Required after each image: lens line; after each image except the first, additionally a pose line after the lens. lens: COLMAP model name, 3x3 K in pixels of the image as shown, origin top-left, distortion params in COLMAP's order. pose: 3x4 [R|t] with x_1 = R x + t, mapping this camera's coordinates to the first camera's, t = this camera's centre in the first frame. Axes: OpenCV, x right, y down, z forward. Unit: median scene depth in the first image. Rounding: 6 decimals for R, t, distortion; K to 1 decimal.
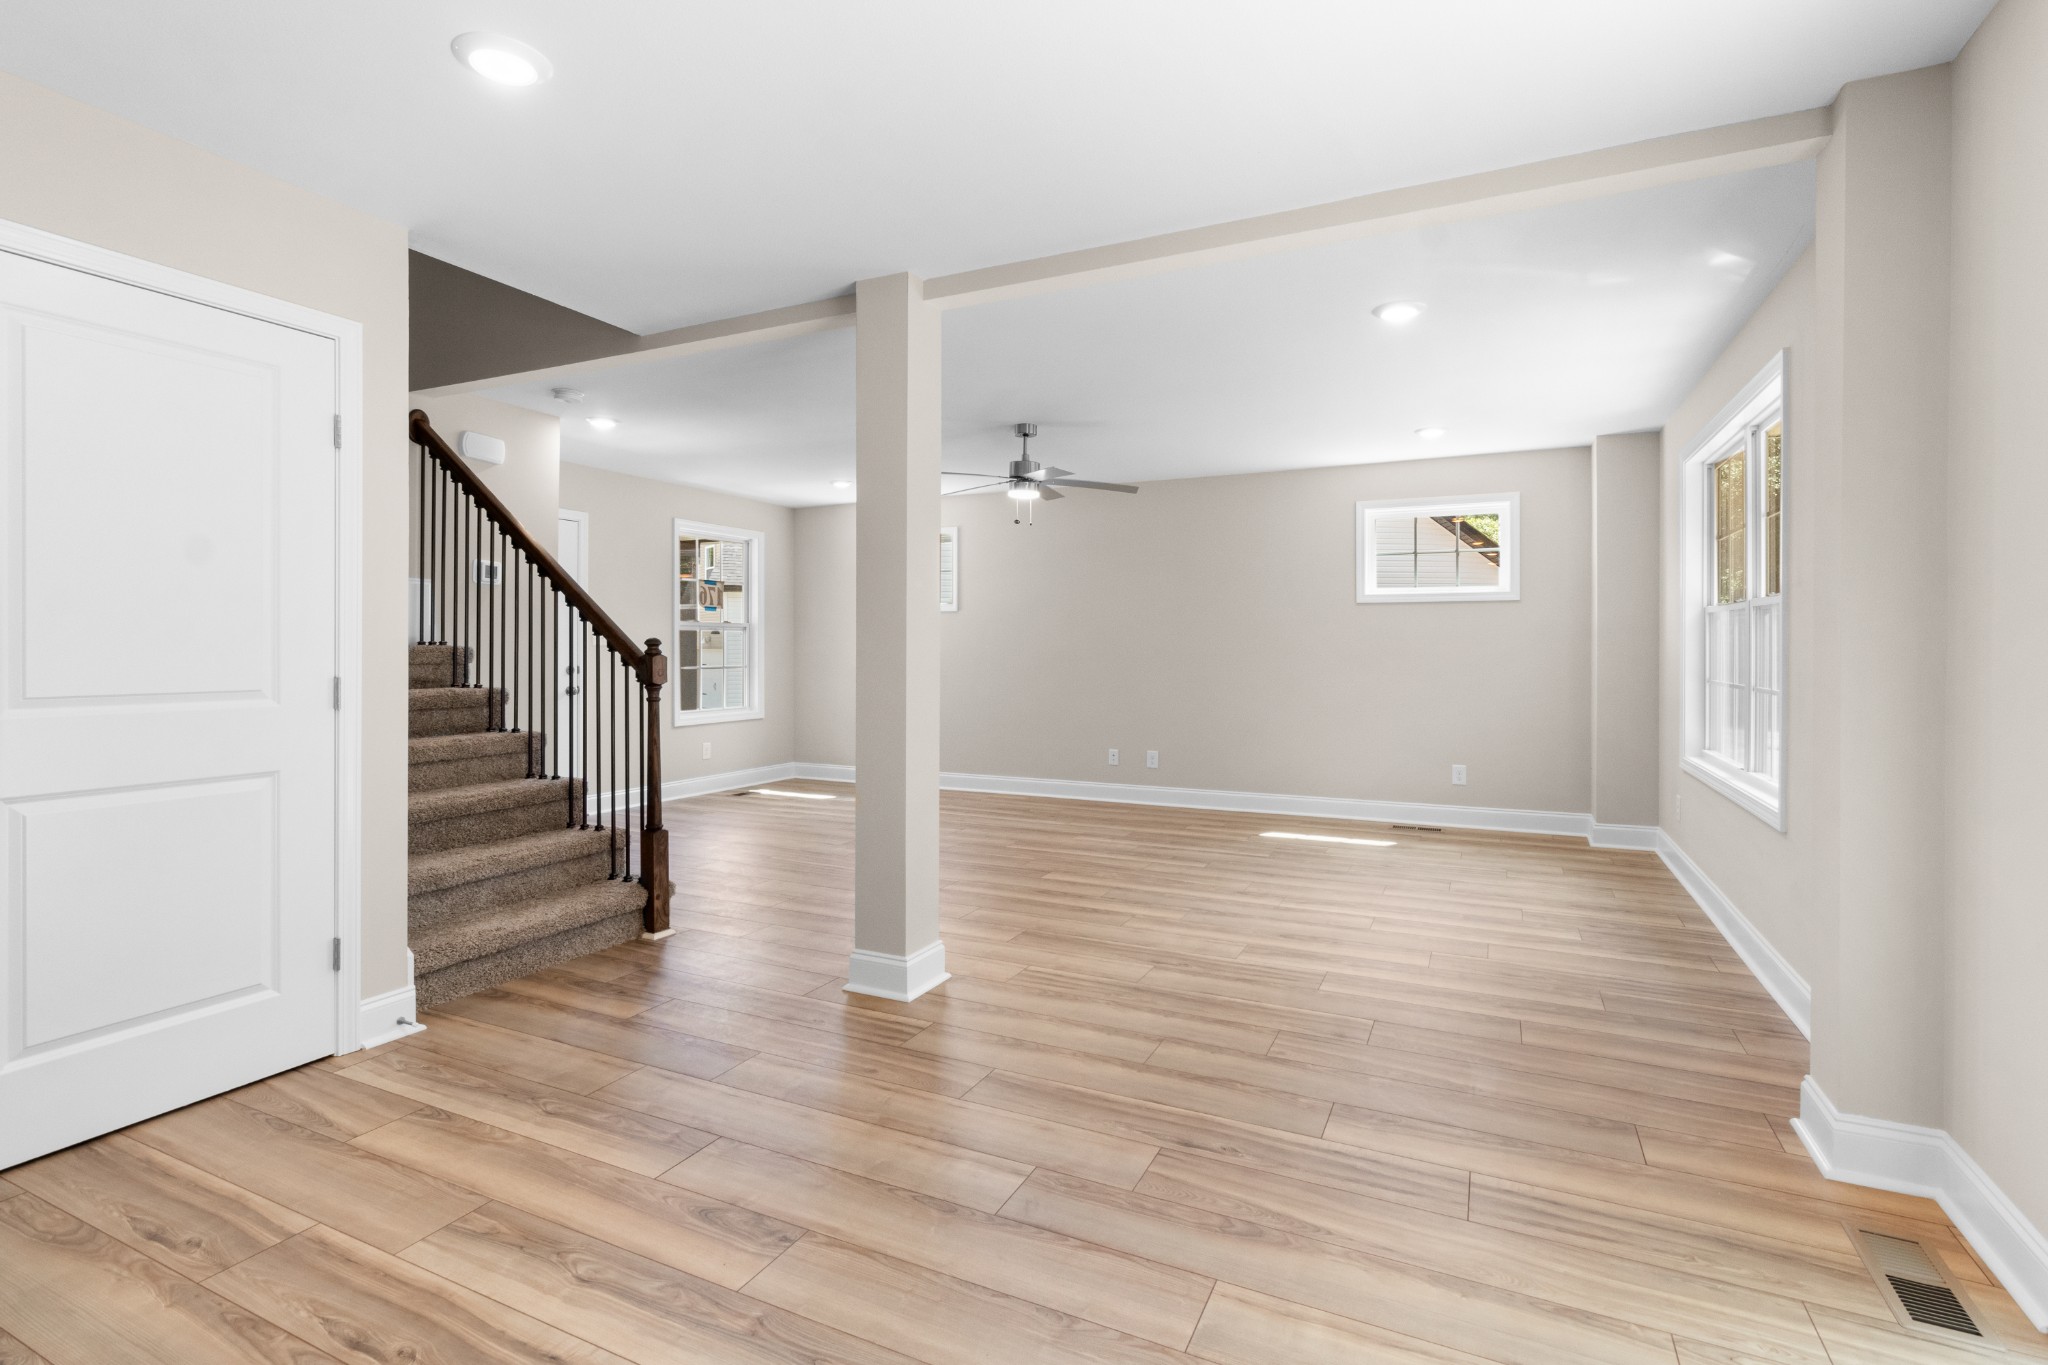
lens RADIAL K [[1035.2, 0, 979.1], [0, 1035.2, 652.1], [0, 0, 1]] dist [-0.000953, -0.000034]
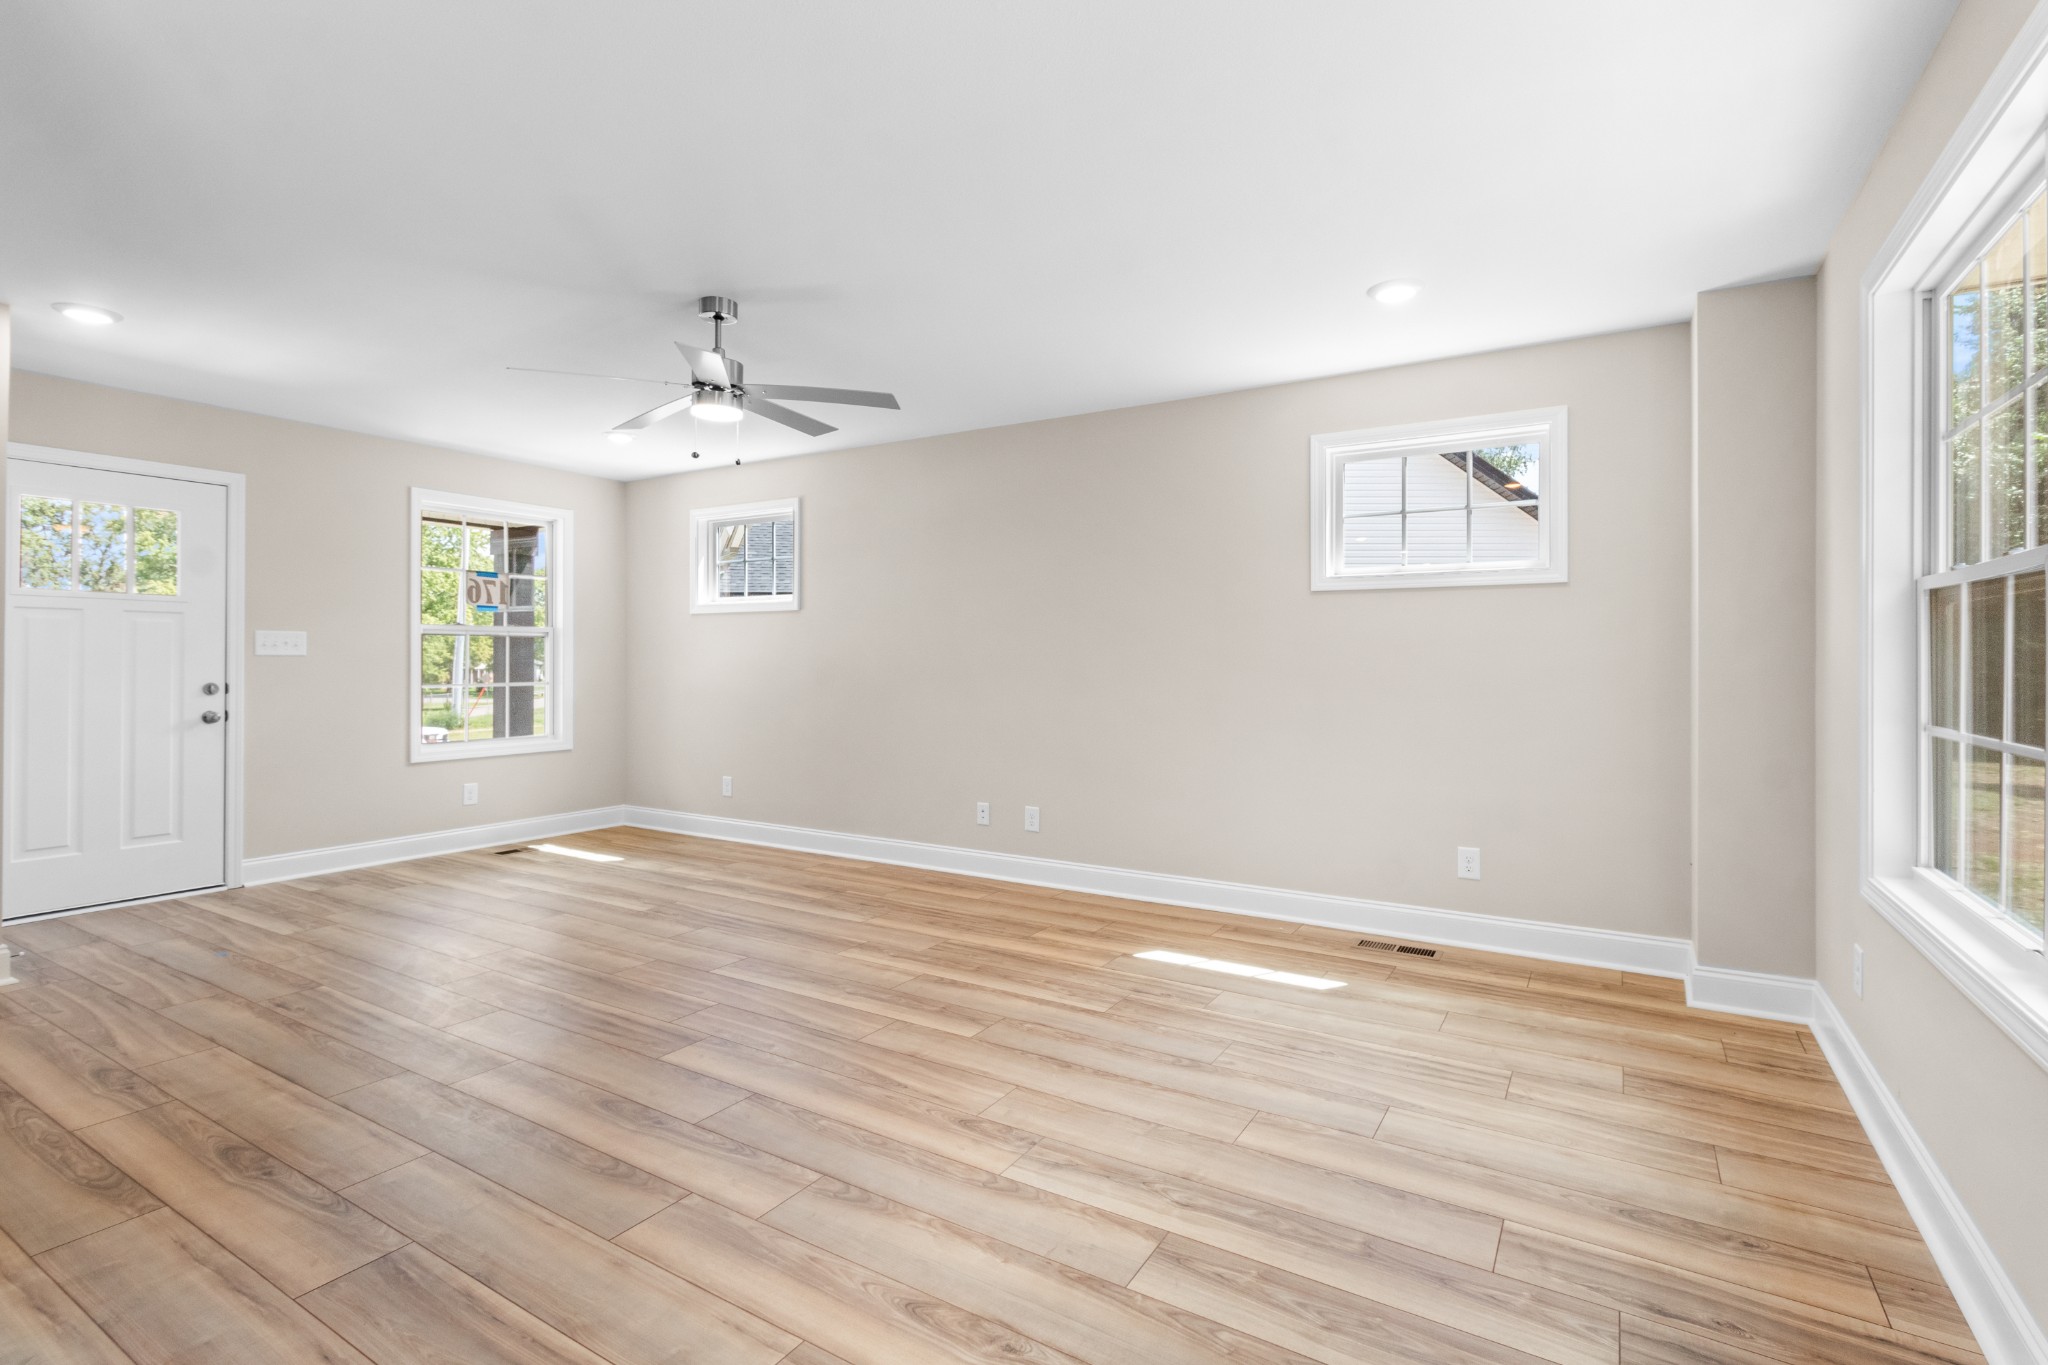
lens RADIAL K [[943.8, 0, 1040.7], [0, 943.8, 661.3], [0, 0, 1]] dist [0.002238, -0.000199]
pose [[0.995005, 0.001268, -0.099819, 0.266539], [-0.001490, 0.999997, -0.002155, -0.001784], [0.099816, 0.002293, 0.995003, 0.411107]]
